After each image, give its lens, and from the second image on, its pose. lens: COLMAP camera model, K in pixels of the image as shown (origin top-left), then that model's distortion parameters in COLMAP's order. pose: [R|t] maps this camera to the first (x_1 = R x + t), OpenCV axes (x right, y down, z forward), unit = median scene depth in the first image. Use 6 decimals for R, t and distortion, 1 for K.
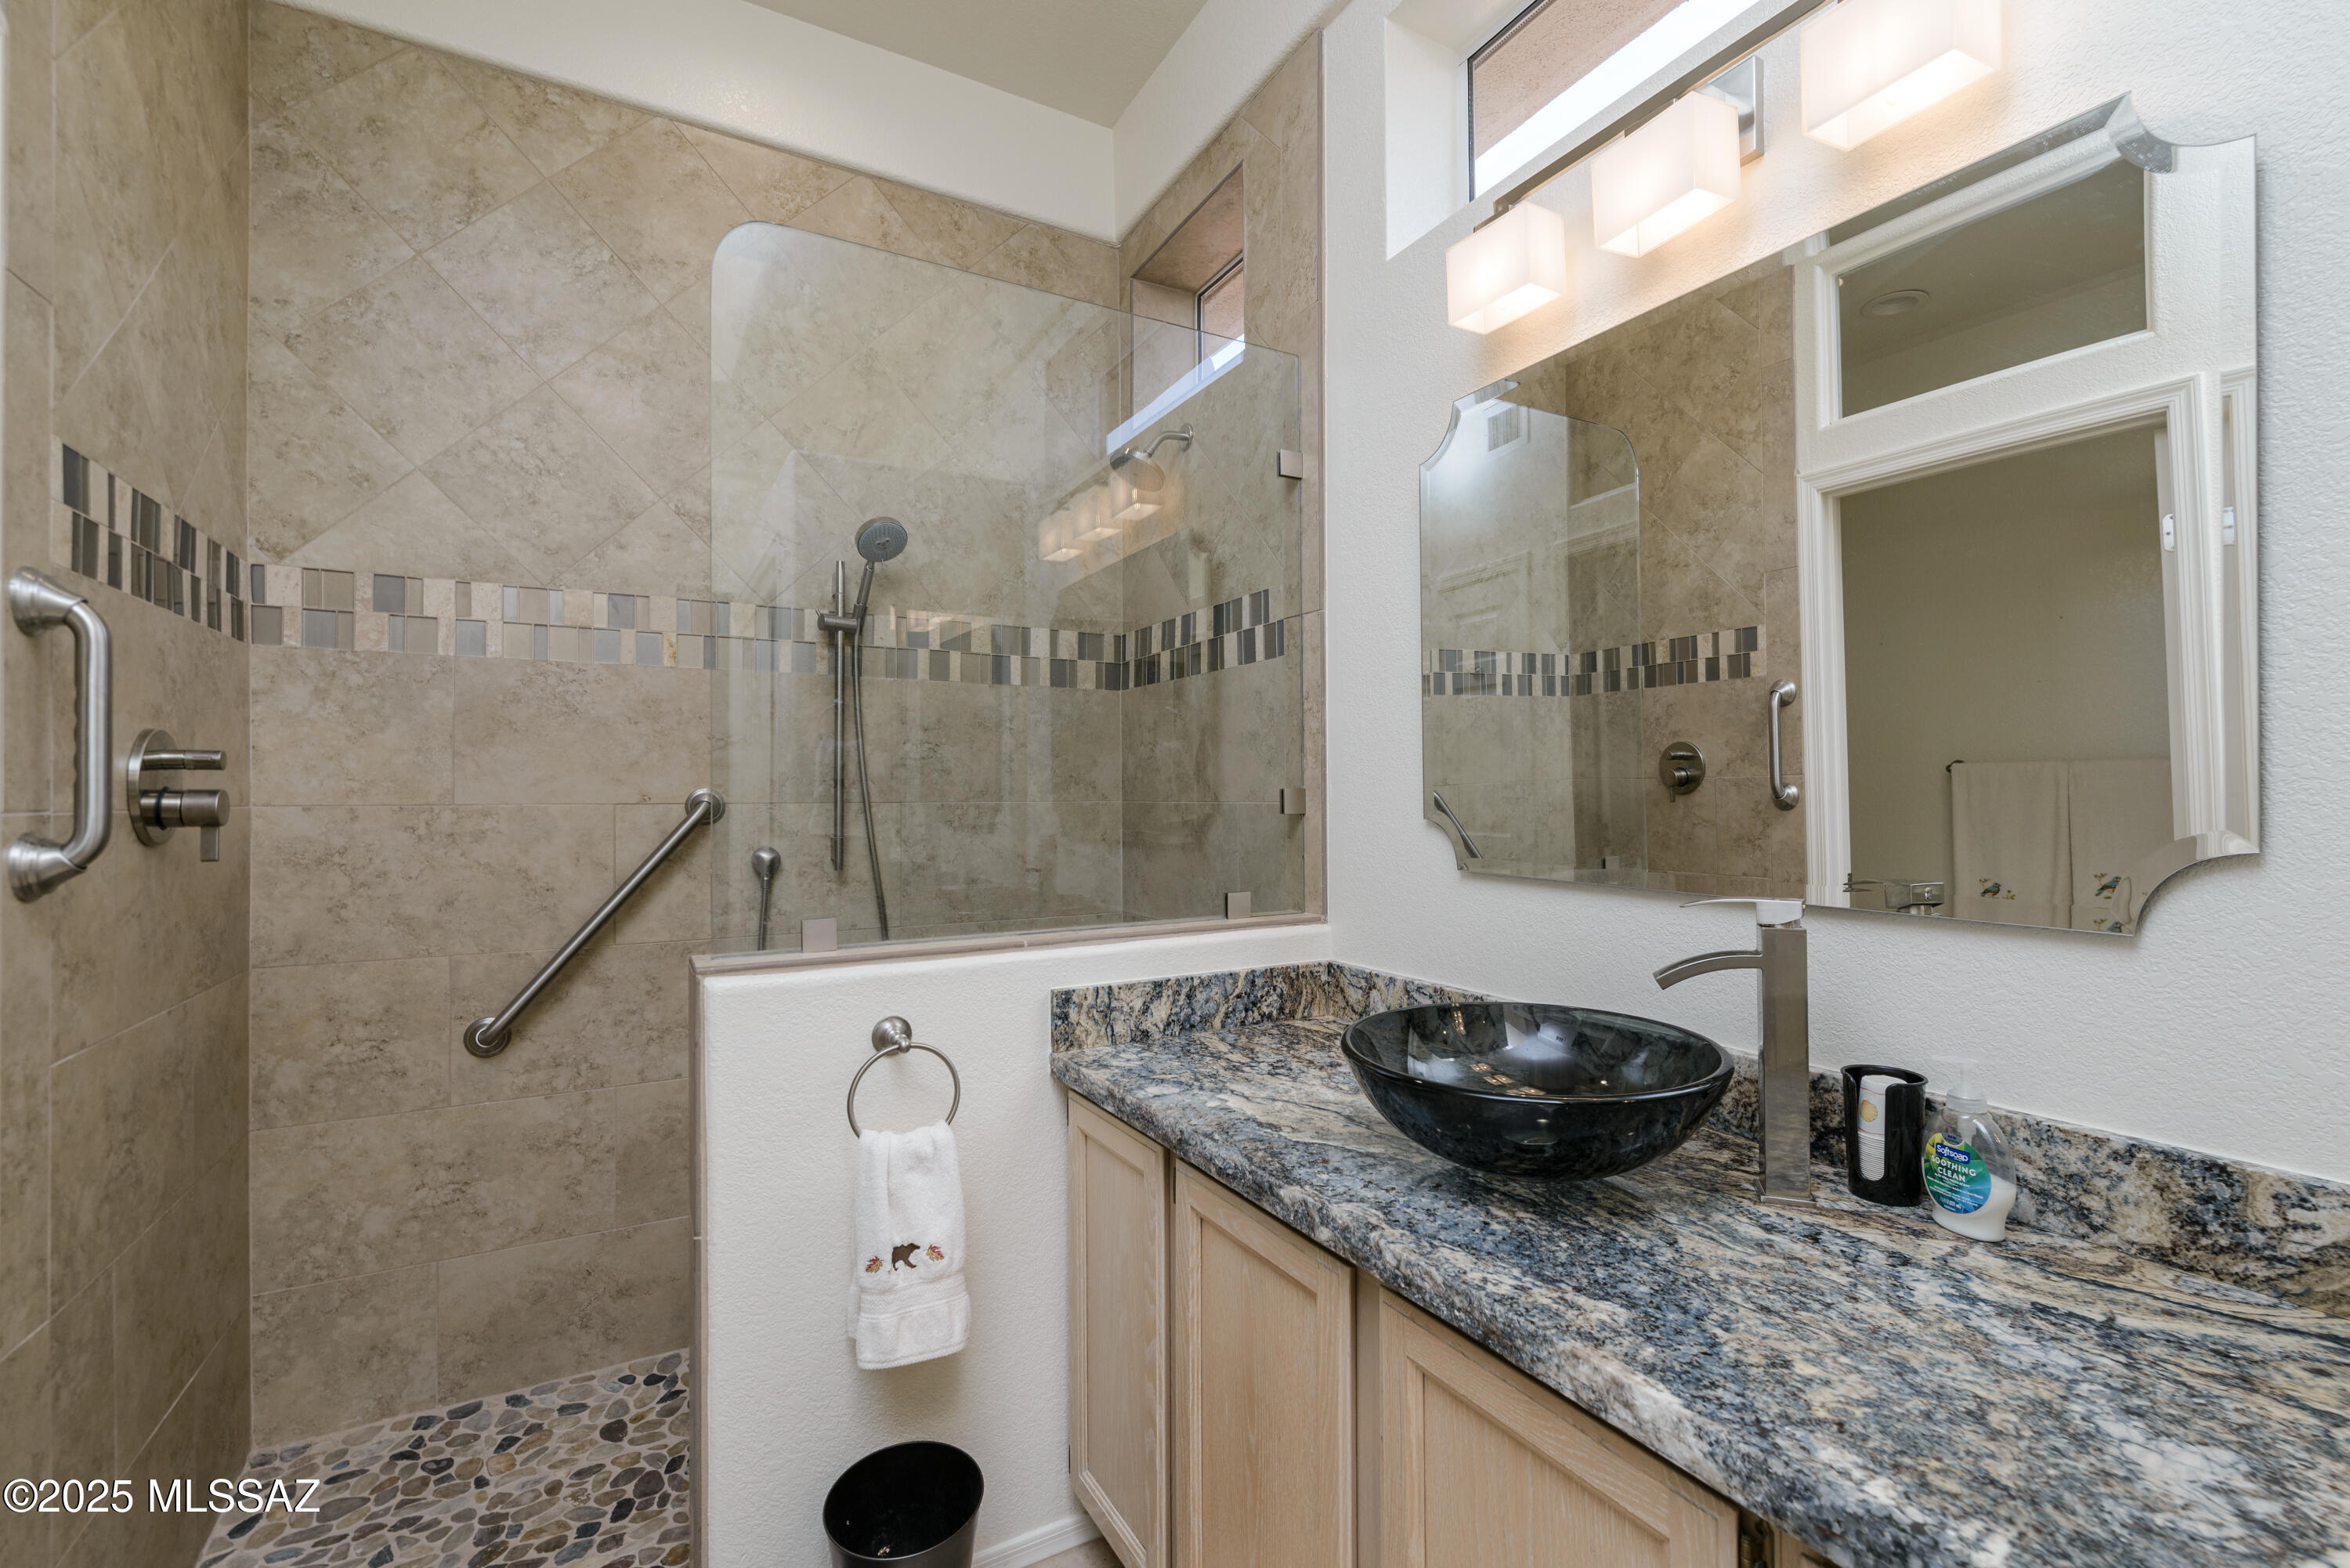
lens RADIAL K [[1020.0, 0, 1189.9], [0, 1020.0, 786.5], [0, 0, 1]] dist [0.002888, -0.000922]
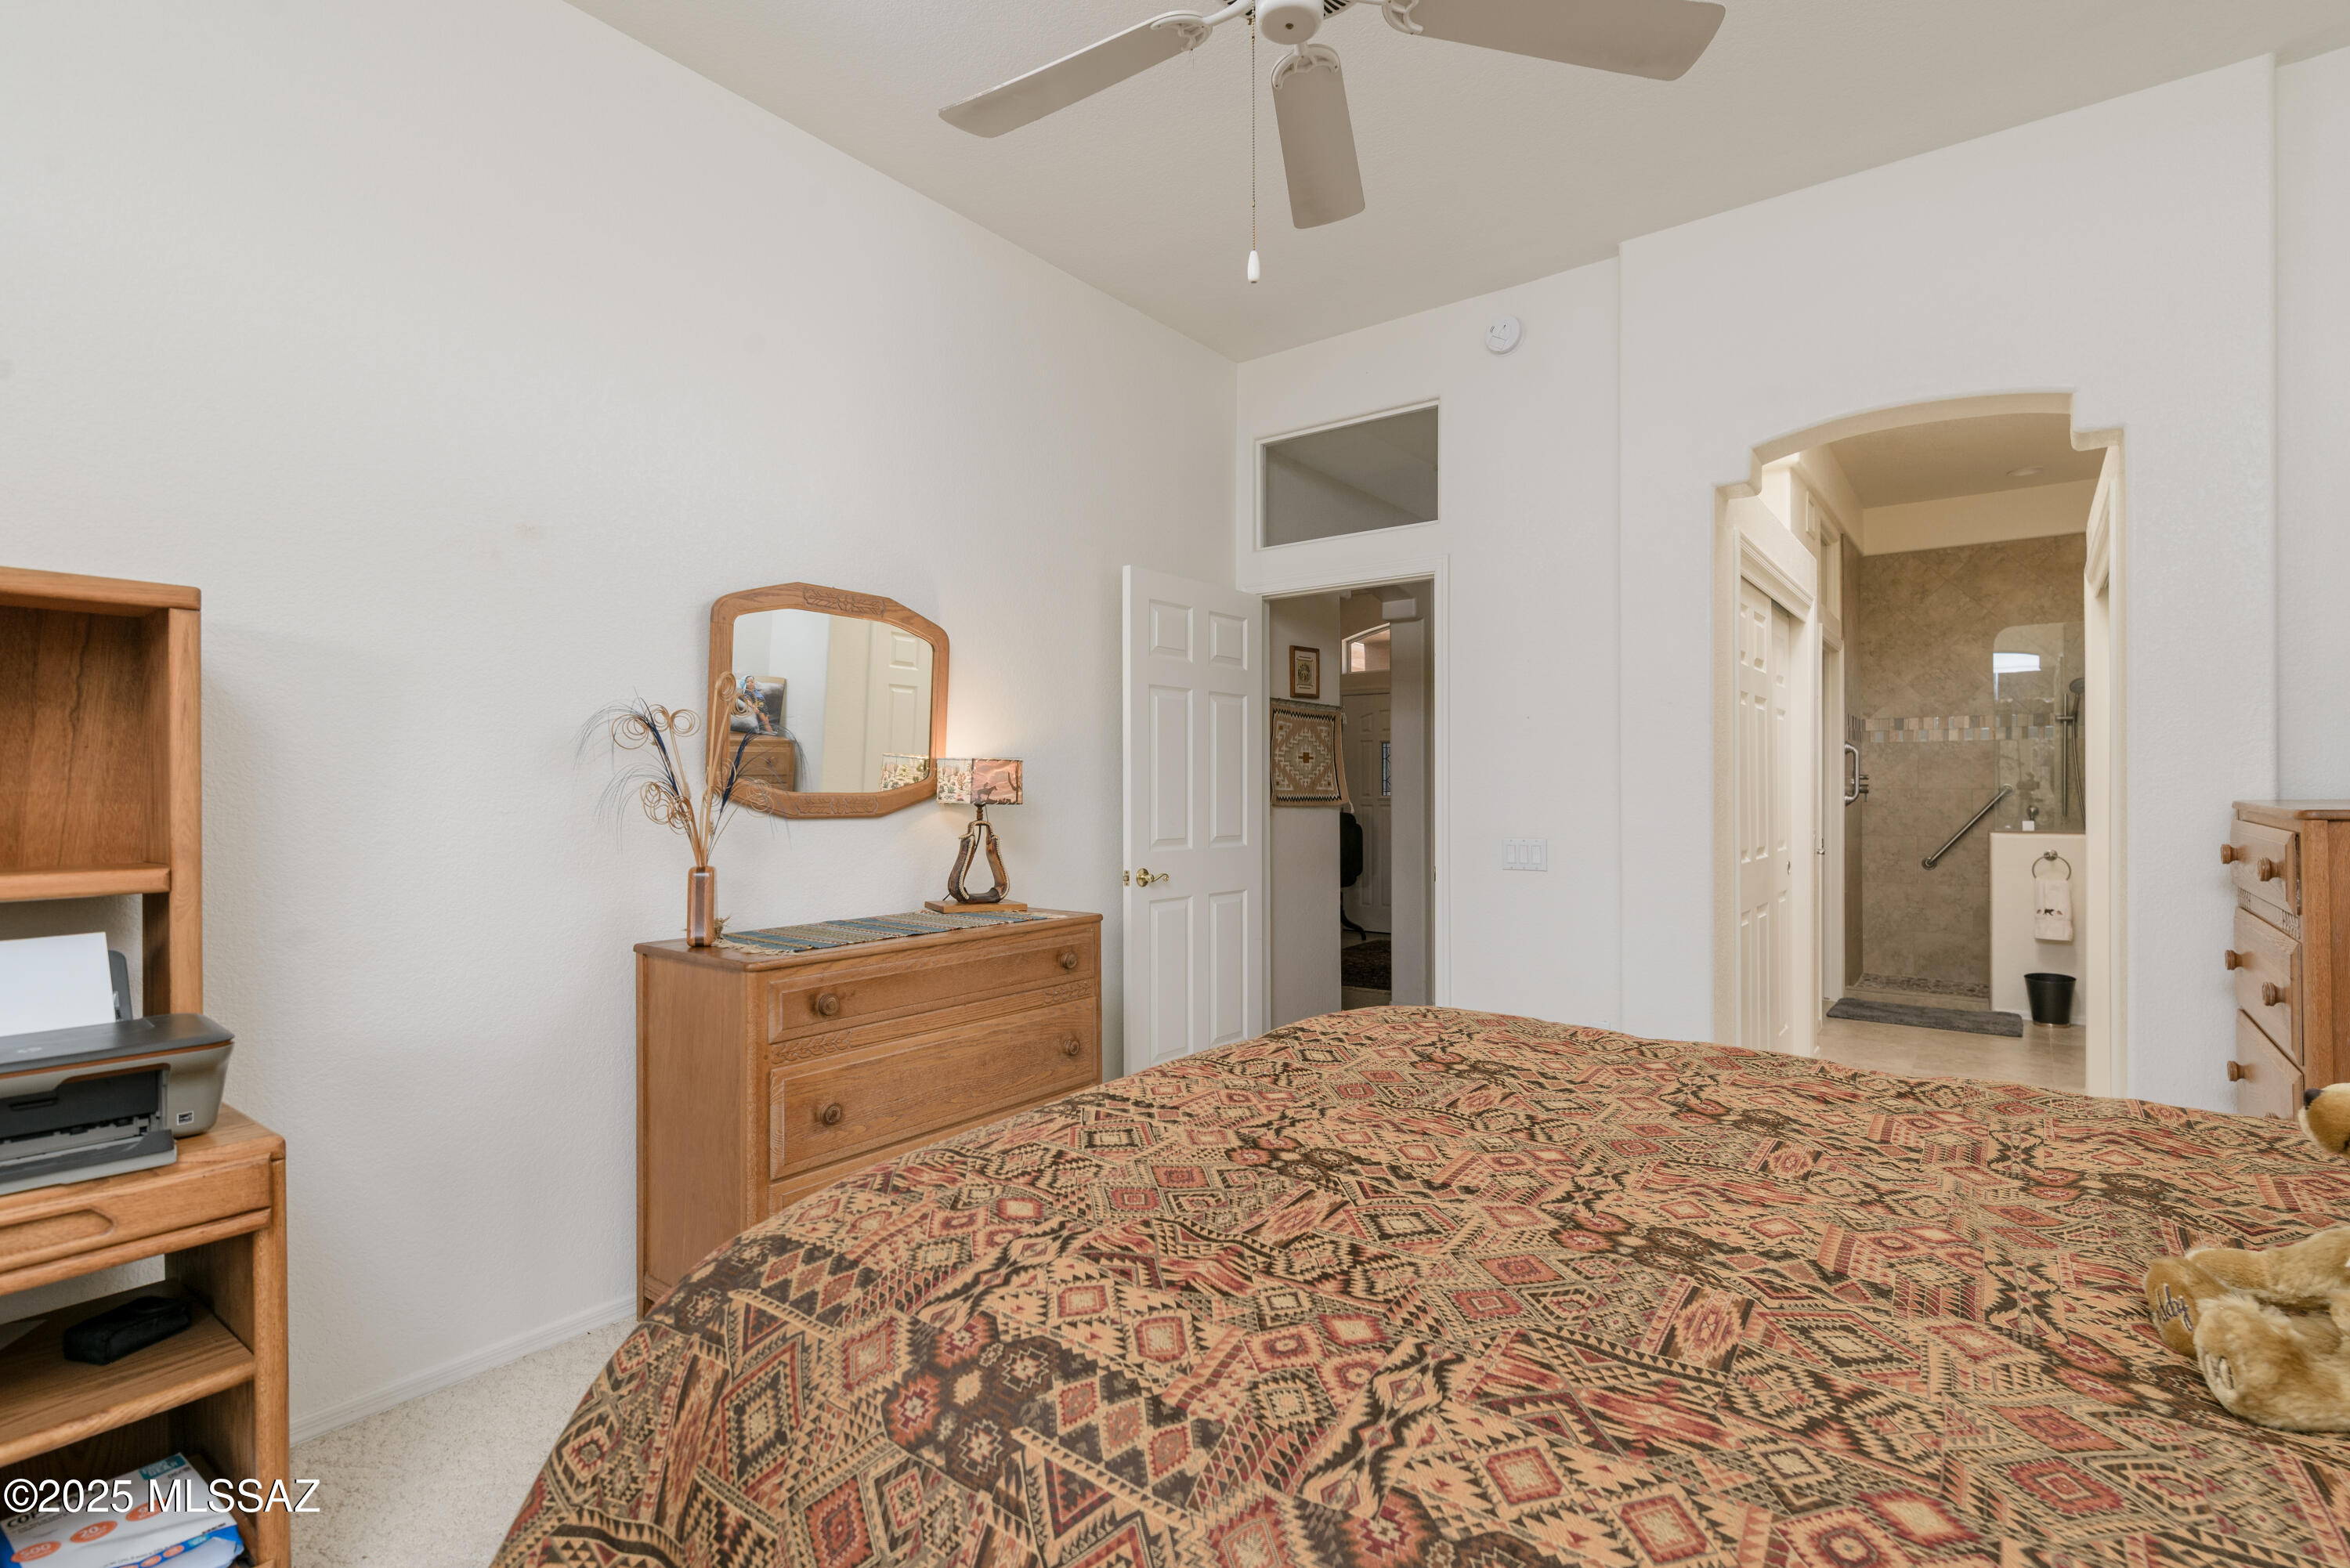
lens RADIAL K [[1148.4, 0, 1182.6], [0, 1148.4, 795.0], [0, 0, 1]] dist [0.002782, 0.000844]
pose [[0.410311, 0.003314, -0.911939, 1.596377], [0.008330, 0.999938, 0.007381, -0.008578], [0.911907, -0.010625, 0.410258, -2.544565]]
